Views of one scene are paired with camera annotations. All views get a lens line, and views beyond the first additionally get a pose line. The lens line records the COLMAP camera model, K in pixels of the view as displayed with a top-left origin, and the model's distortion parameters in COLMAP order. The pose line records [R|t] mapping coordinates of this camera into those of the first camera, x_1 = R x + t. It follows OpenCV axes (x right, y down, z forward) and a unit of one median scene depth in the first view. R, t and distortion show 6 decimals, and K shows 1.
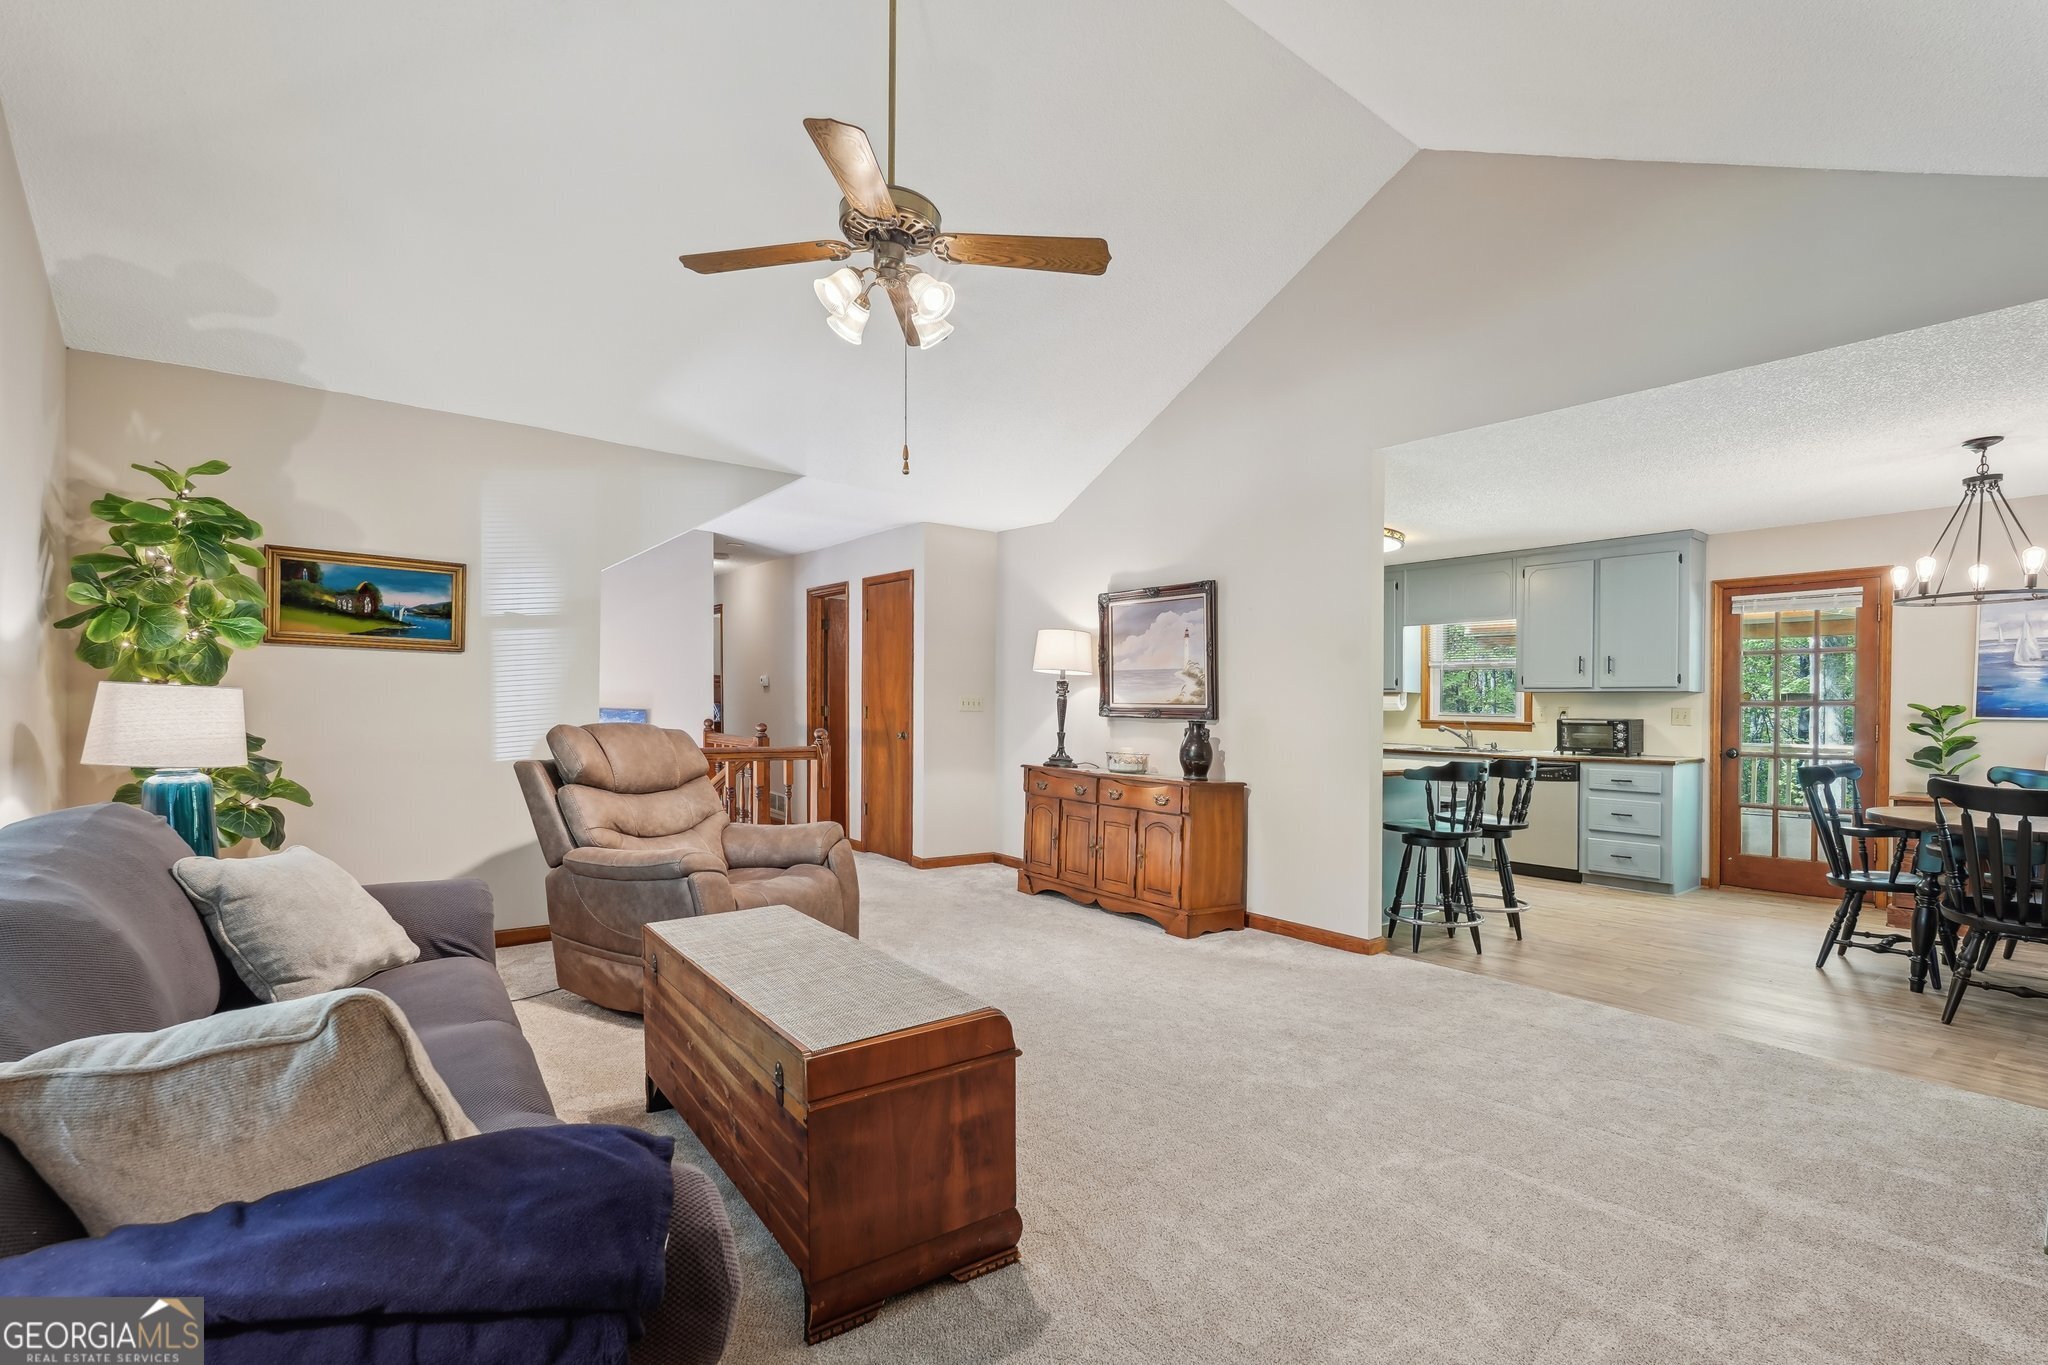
lens RADIAL K [[914.2, 0, 1024.0], [0, 914.2, 682.5], [0, 0, 1]] dist [-0.000365, 0.004899]
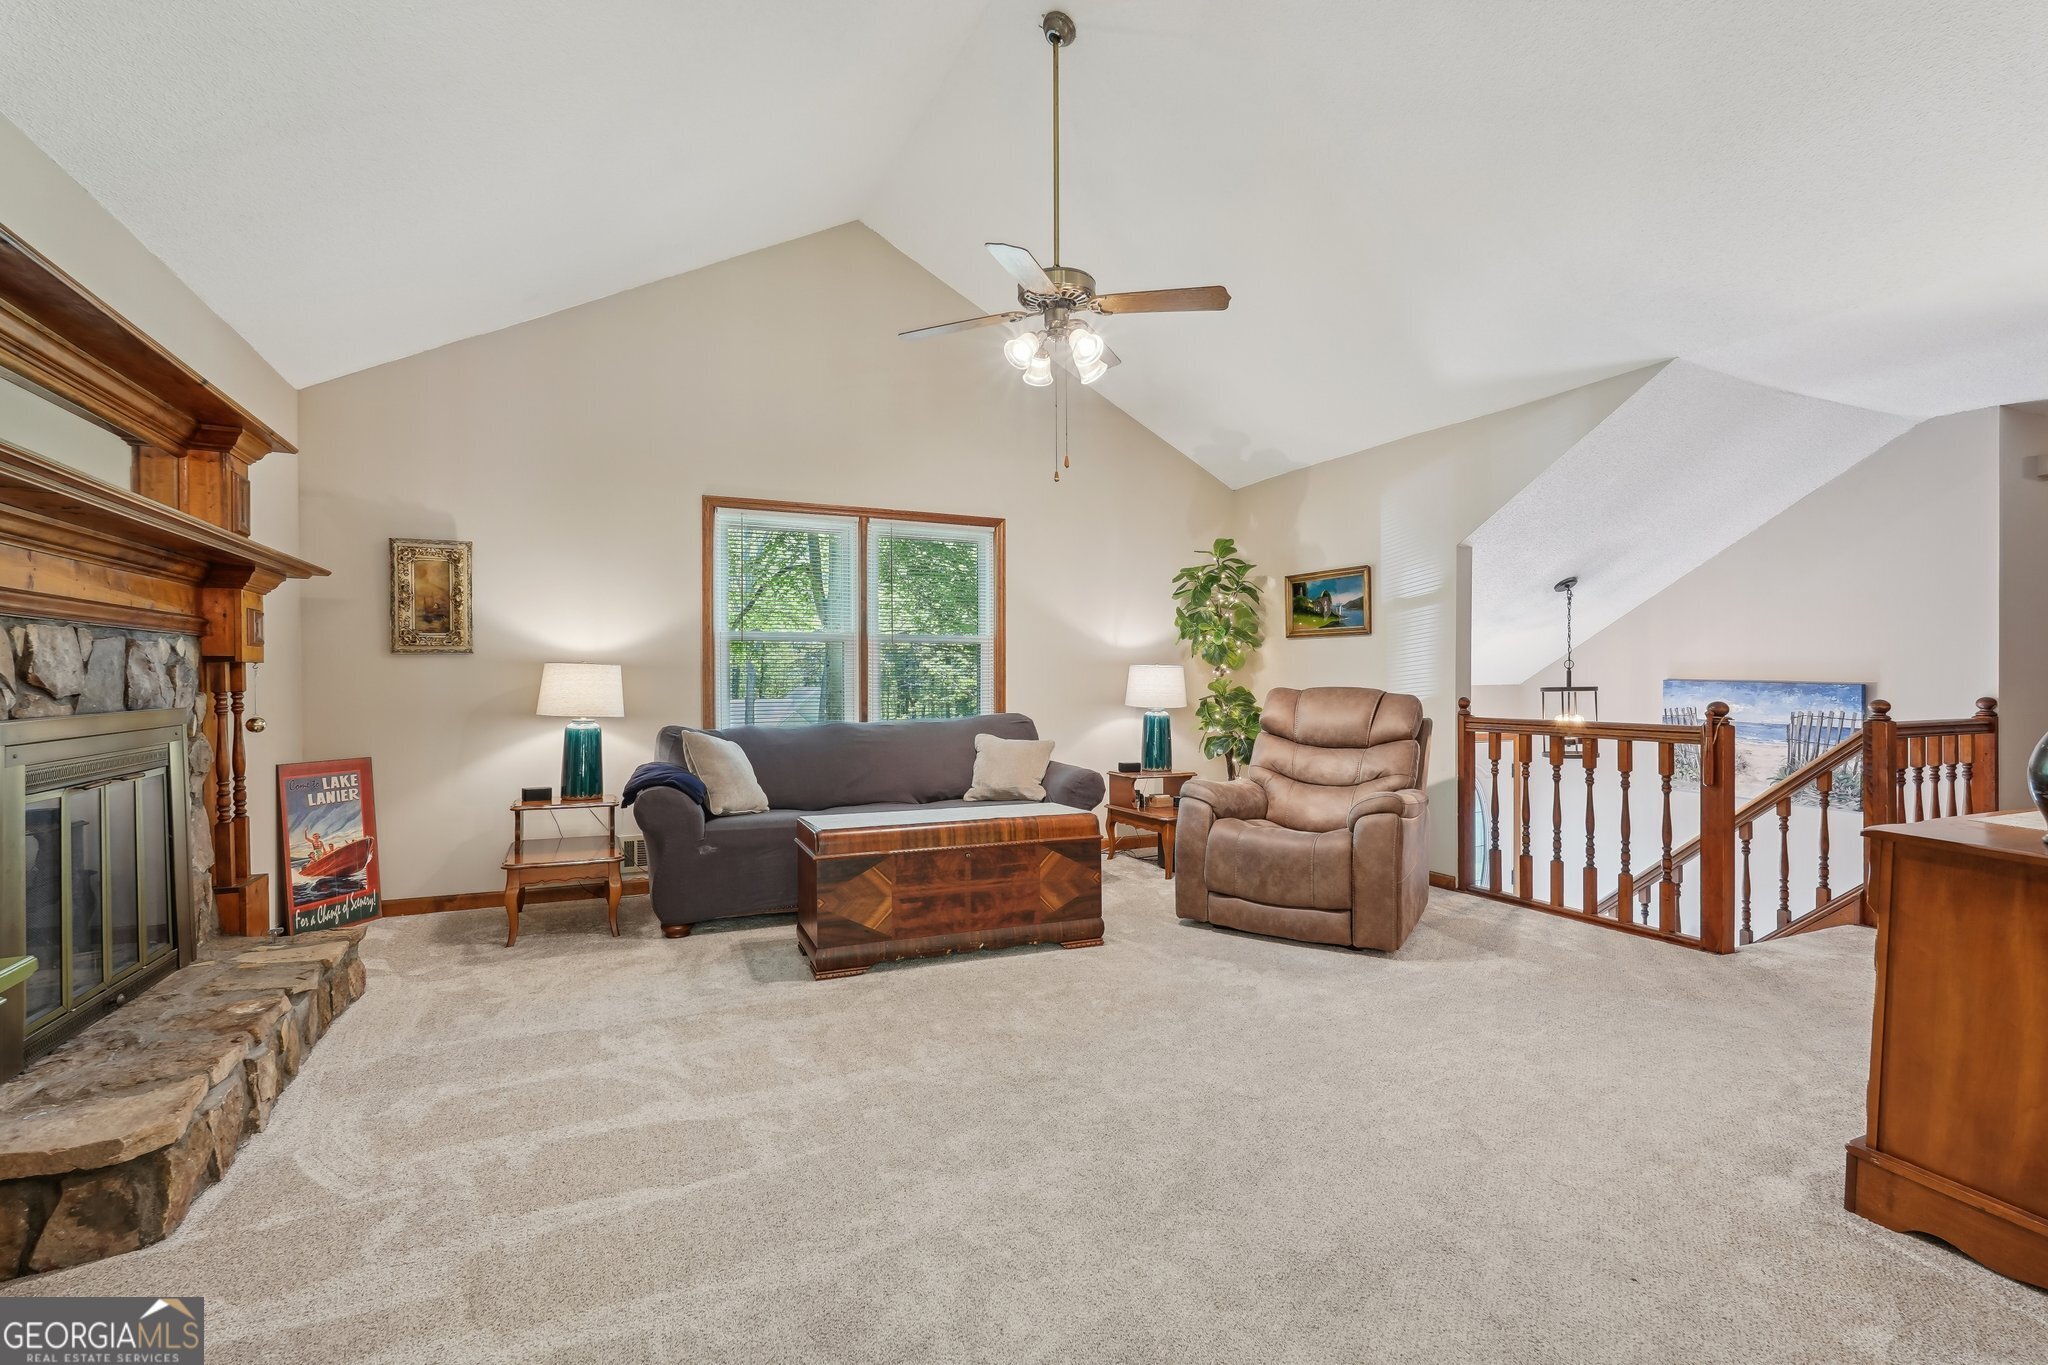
lens RADIAL K [[927.1, 0, 1027.9], [0, 927.1, 685.4], [0, 0, 1]] dist [-0.008103, 0.008726]
pose [[-0.207045, -0.002410, -0.978328, 0.783215], [0.025955, 0.999631, -0.007955, 0.037349], [0.977987, -0.027039, -0.206906, 0.829474]]
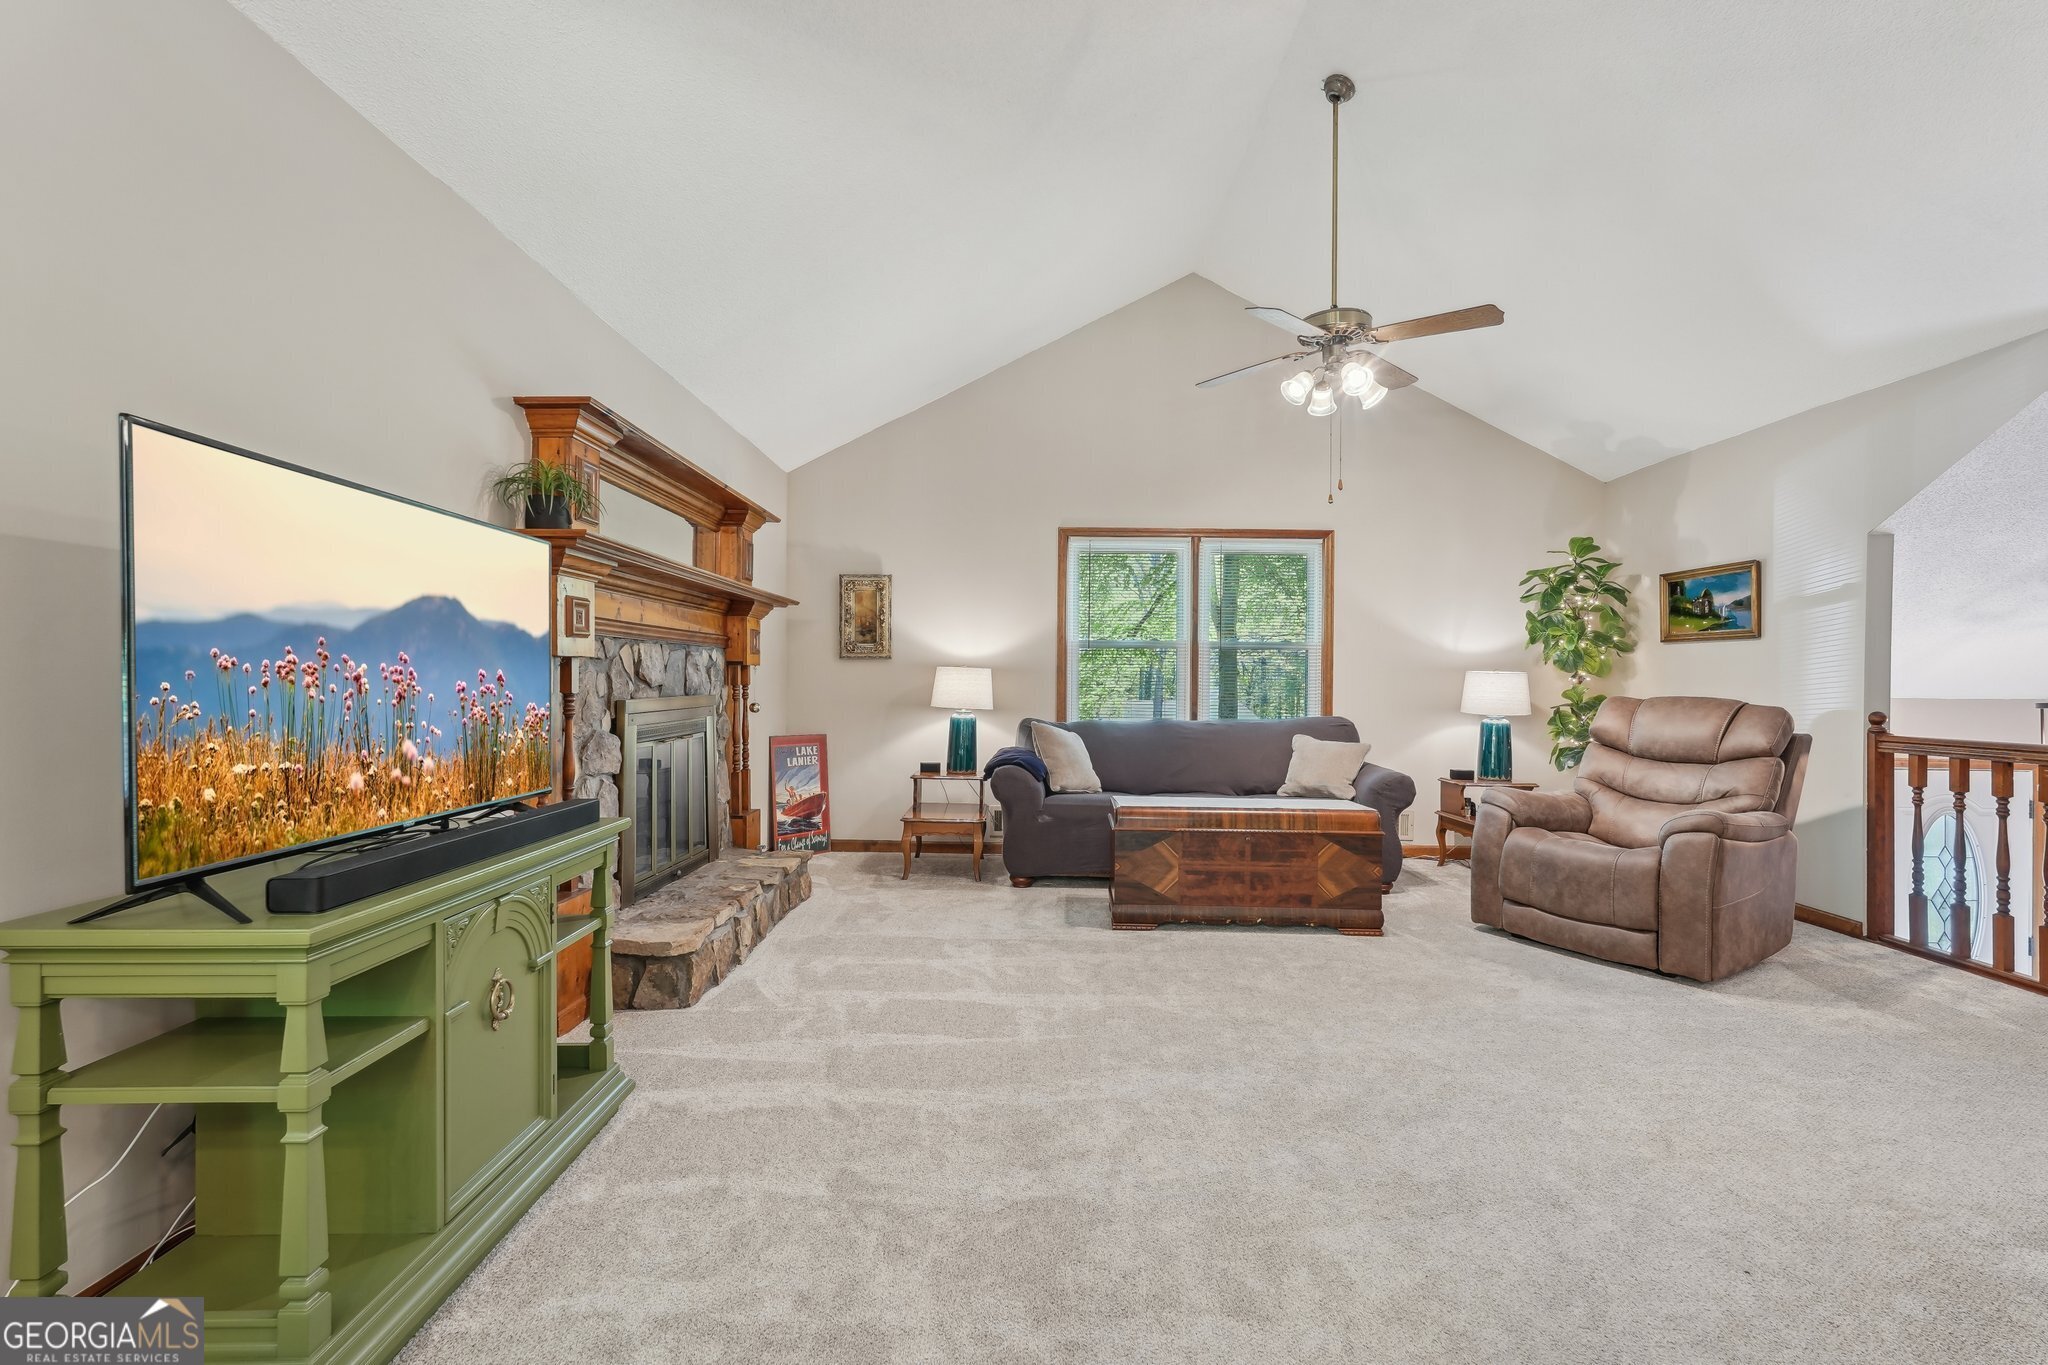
lens RADIAL K [[914.2, 0, 1024.0], [0, 914.2, 682.5], [0, 0, 1]] dist [-0.000365, 0.004899]
pose [[-0.604230, -0.013902, -0.796689, 0.864903], [0.005046, 0.999761, -0.021272, 0.042391], [0.796794, -0.016873, -0.604015, 0.996885]]
